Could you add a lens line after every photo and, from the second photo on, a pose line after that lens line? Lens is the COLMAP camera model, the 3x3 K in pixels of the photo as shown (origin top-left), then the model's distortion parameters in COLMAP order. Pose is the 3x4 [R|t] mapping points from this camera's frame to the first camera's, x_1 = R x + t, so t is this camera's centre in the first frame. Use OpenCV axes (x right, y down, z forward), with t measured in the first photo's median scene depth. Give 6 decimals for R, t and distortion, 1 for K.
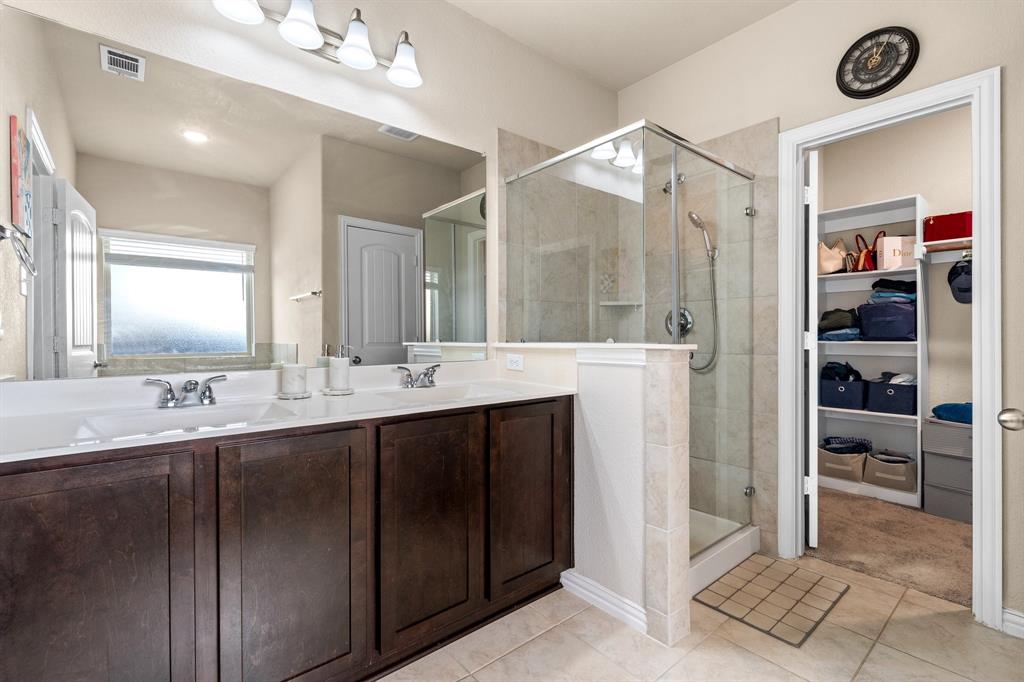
lens RADIAL K [[454.1, 0, 512.8], [0, 454.1, 341.4], [0, 0, 1]] dist [-0.004163, 0.000020]
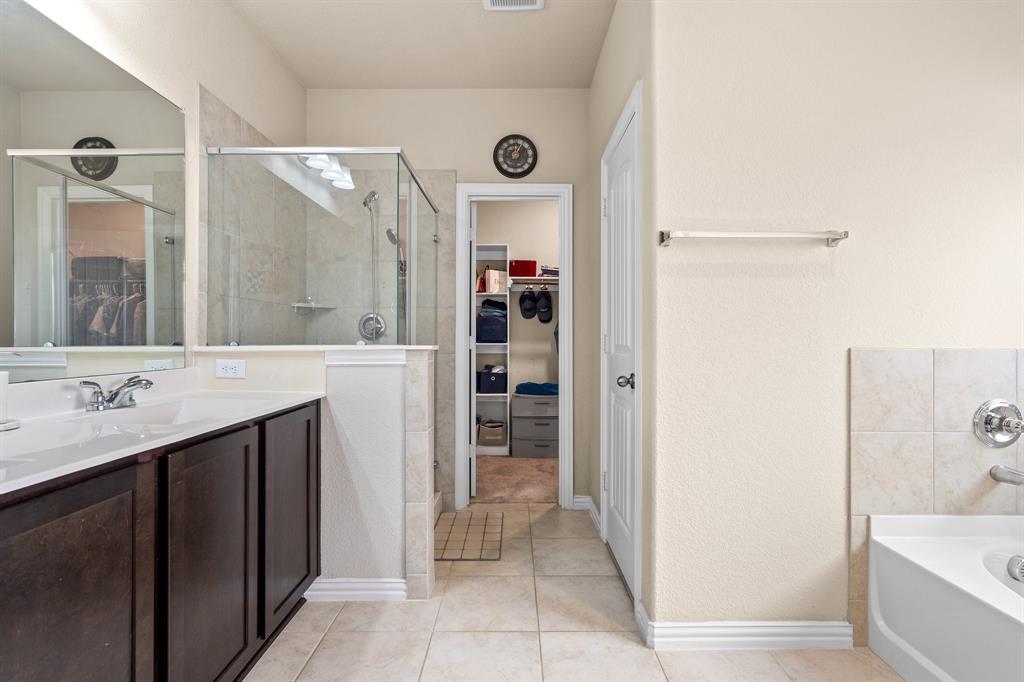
lens RADIAL K [[454.1, 0, 512.8], [0, 454.1, 341.4], [0, 0, 1]] dist [-0.004163, 0.000020]
pose [[0.639961, -0.001426, 0.768406, -0.313517], [0.007055, 0.999967, -0.004020, 0.001757], [-0.768375, 0.007993, 0.639949, 0.045547]]
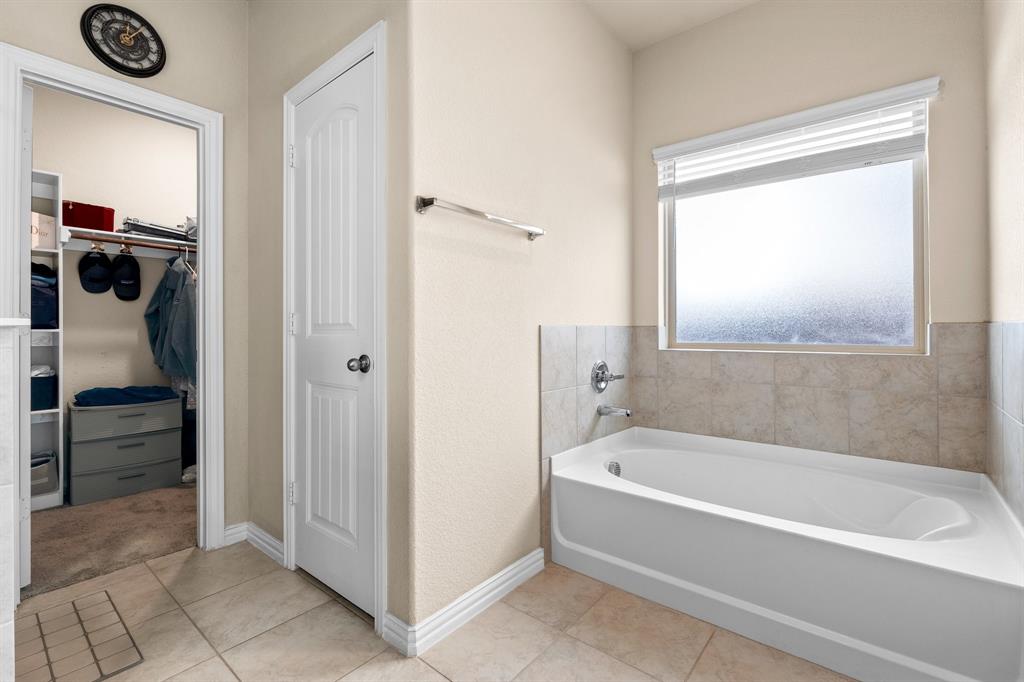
lens RADIAL K [[460.9, 0, 513.8], [0, 460.9, 331.3], [0, 0, 1]] dist [-0.005281, -0.000213]
pose [[-0.186010, 0.000595, 0.982548, -0.293902], [0.016376, 0.999863, 0.002495, 0.023677], [-0.982411, 0.016554, -0.185994, 0.322228]]
